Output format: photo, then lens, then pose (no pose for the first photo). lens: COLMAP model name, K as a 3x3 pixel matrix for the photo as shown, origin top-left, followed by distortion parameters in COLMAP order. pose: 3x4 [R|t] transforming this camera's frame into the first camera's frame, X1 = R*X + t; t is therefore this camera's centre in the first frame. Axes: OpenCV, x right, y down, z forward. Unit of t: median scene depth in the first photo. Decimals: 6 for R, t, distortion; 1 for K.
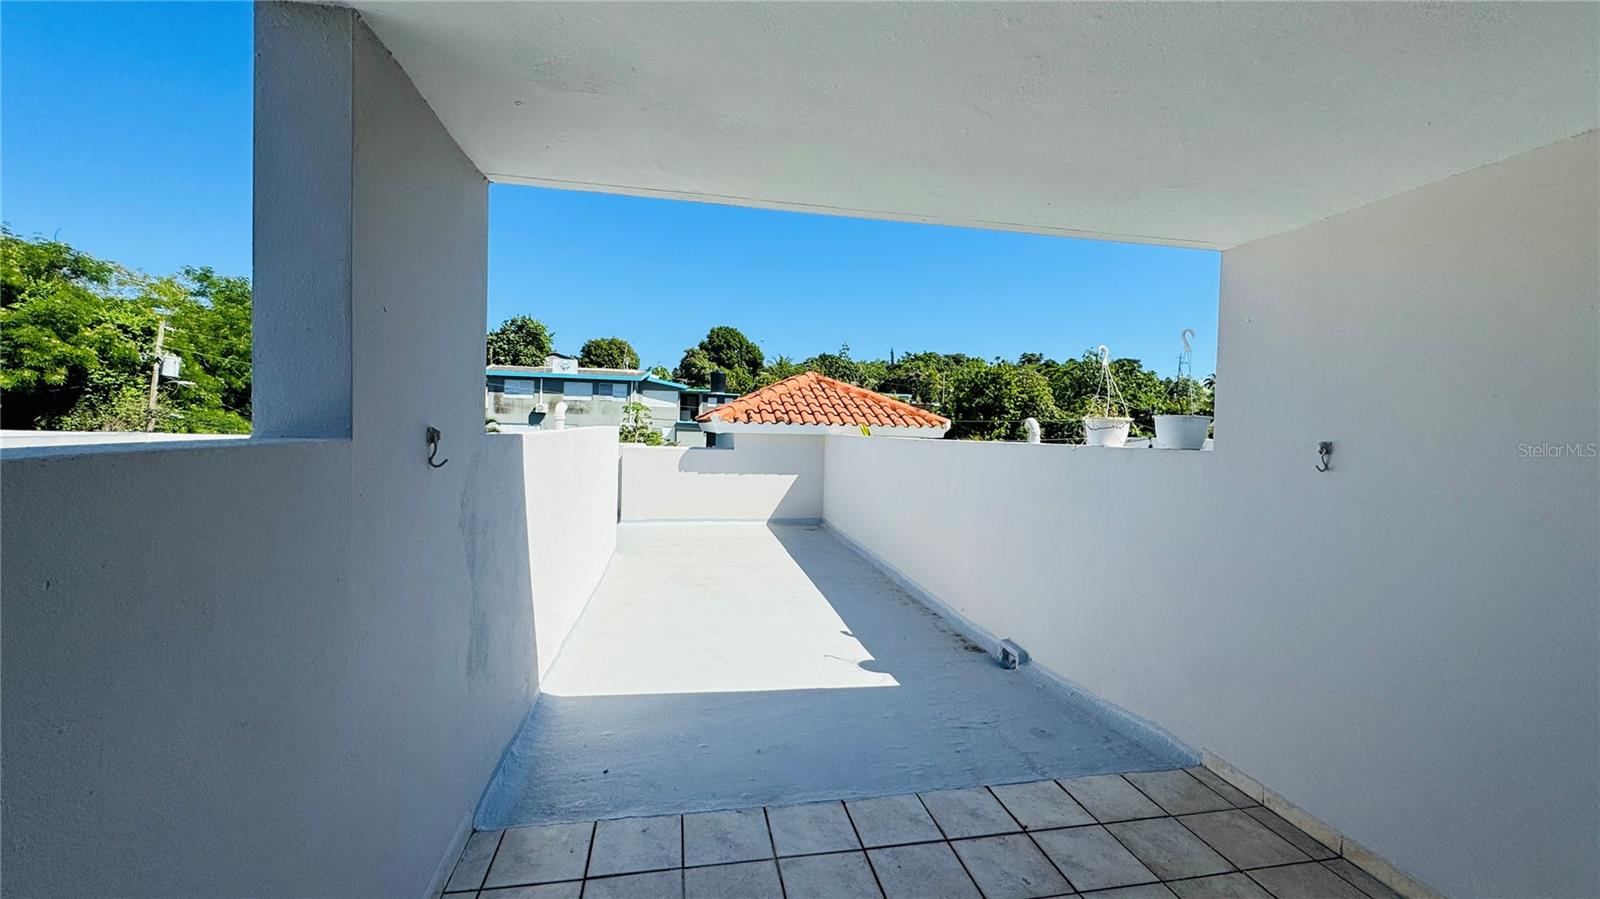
lens RADIAL K [[642.4, 0, 800.0], [0, 642.4, 449.5], [0, 0, 1]] dist [-0.002044, 0.000586]
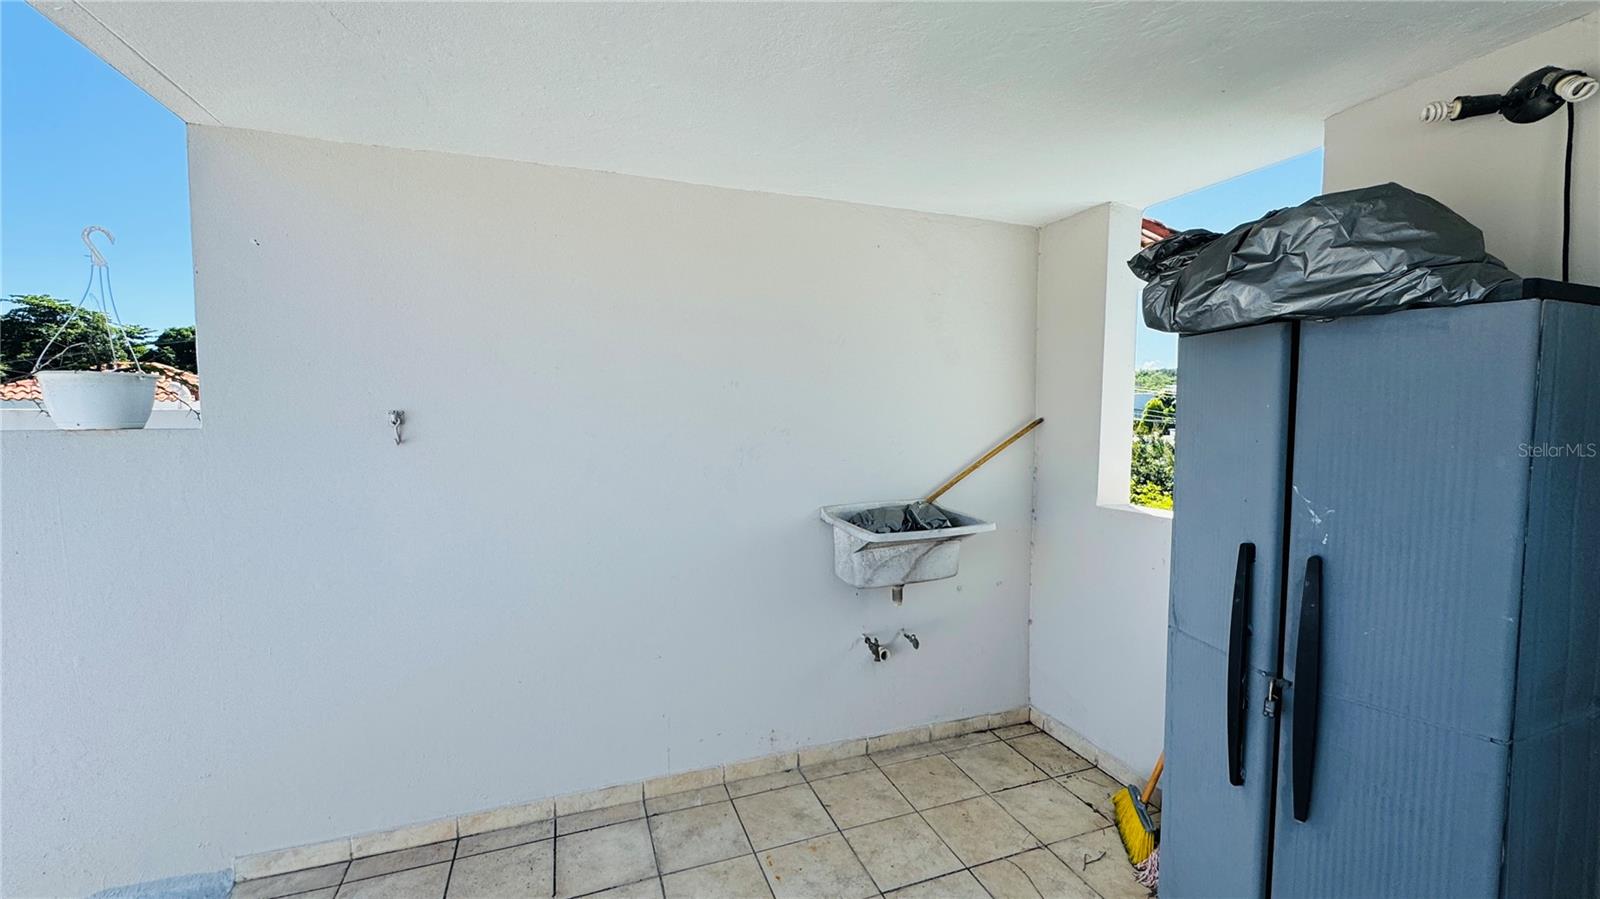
lens RADIAL K [[642.4, 0, 800.0], [0, 642.4, 449.5], [0, 0, 1]] dist [-0.002044, 0.000586]
pose [[-0.161247, -0.091170, 0.982694, -0.130966], [0.028369, 0.994884, 0.096956, -0.027770], [-0.986506, 0.043512, -0.157836, 0.583400]]
